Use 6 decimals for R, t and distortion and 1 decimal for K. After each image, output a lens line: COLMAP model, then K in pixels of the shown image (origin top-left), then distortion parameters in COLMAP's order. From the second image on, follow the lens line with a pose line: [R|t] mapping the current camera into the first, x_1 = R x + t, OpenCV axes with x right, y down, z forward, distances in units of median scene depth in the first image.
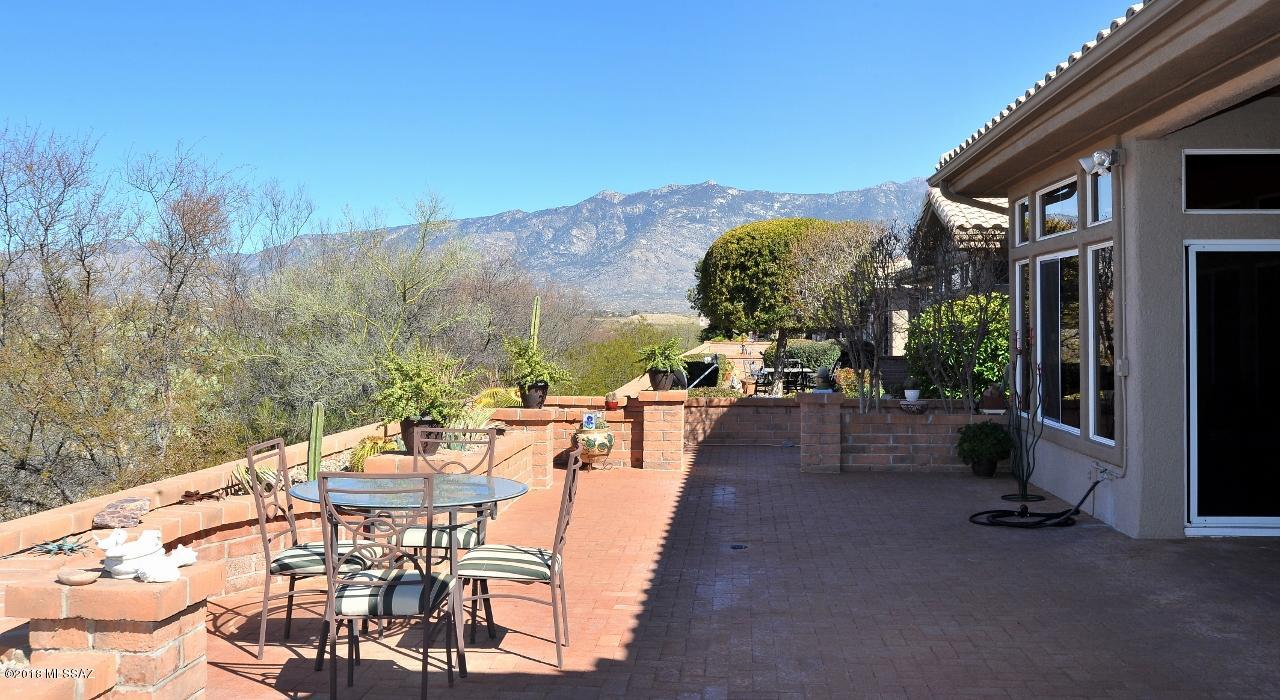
lens RADIAL K [[1284.5, 0, 634.5], [0, 1284.5, 344.6], [0, 0, 1]] dist [0.016380, 0.000000]
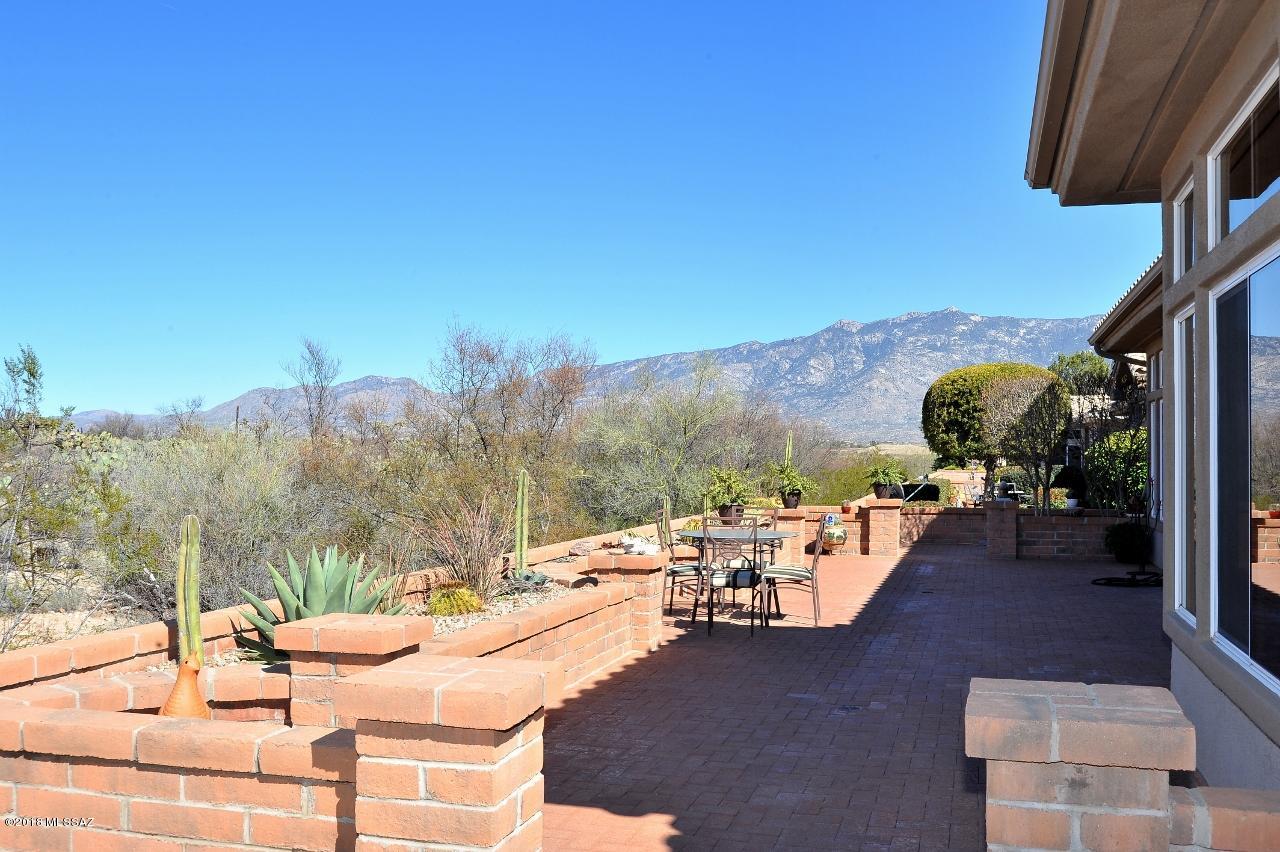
lens RADIAL K [[1302.0, 0, 639.9], [0, 1302.0, 423.9], [0, 0, 1]] dist [-0.099941, 0.000000]
pose [[0.984110, -0.007189, -0.177414, 0.011965], [0.000005, 0.999181, -0.040459, 0.011731], [0.177560, 0.039816, 0.983304, -0.405386]]
